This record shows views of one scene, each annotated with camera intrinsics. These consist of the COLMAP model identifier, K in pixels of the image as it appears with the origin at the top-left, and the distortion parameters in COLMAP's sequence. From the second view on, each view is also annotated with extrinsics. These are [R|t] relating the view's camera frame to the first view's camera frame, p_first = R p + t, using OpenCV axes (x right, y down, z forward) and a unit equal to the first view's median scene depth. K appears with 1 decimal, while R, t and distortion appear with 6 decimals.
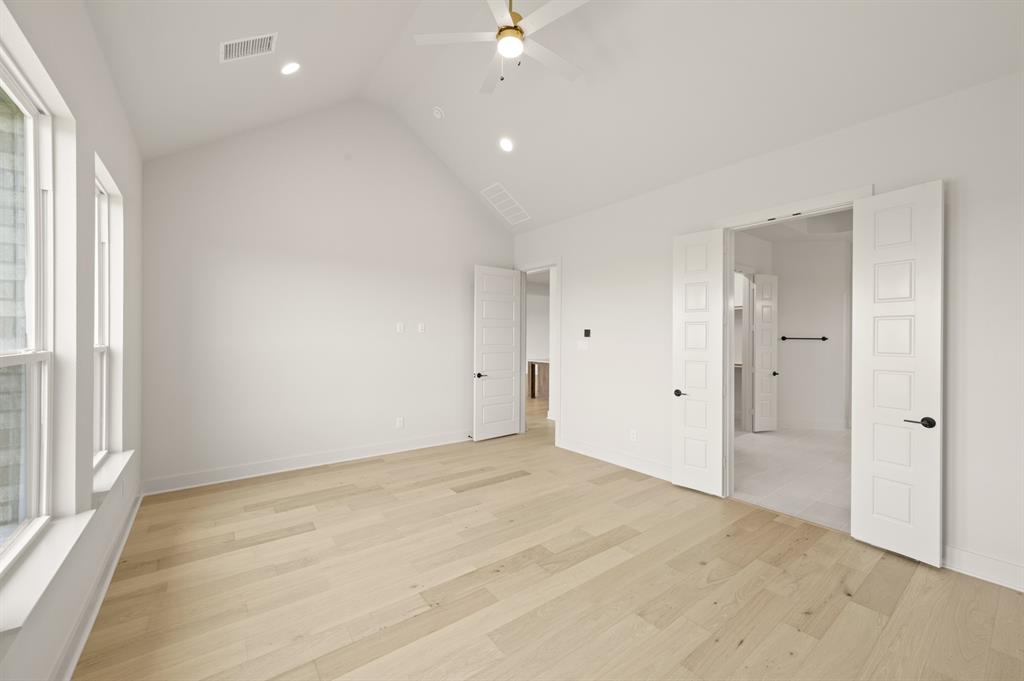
lens RADIAL K [[406.1, 0, 511.4], [0, 406.1, 337.5], [0, 0, 1]] dist [-0.003860, -0.000147]
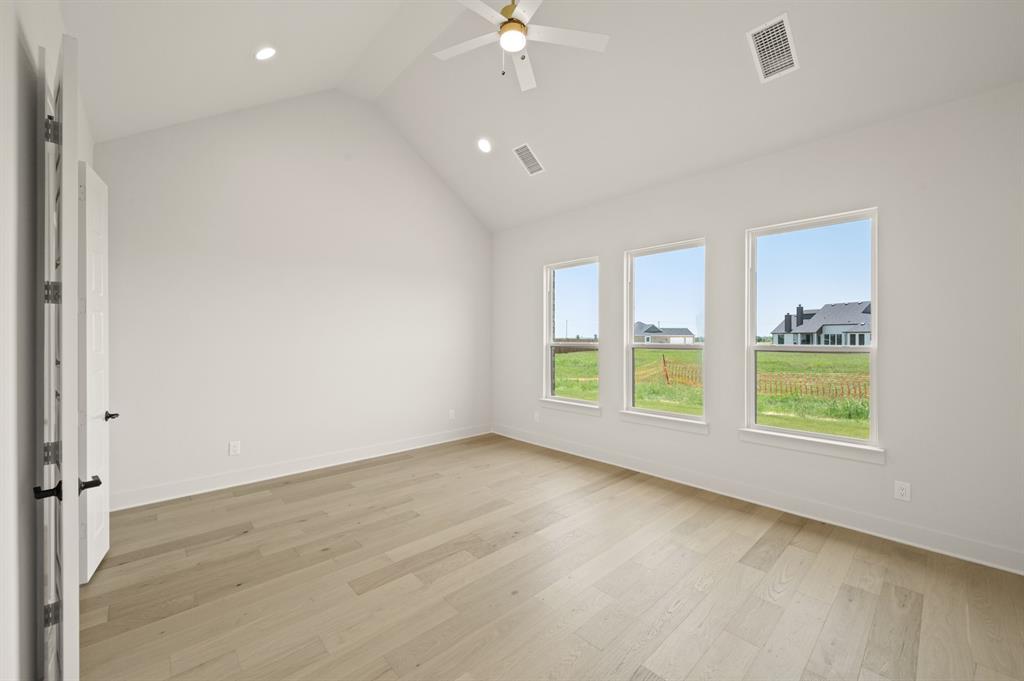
lens RADIAL K [[406.1, 0, 513.2], [0, 406.1, 338.7], [0, 0, 1]] dist [-0.003860, -0.000147]
pose [[-0.994953, -0.004860, -0.100222, 0.091328], [-0.005344, 0.999975, 0.004565, -0.000484], [0.100197, 0.005078, -0.994955, 2.040996]]
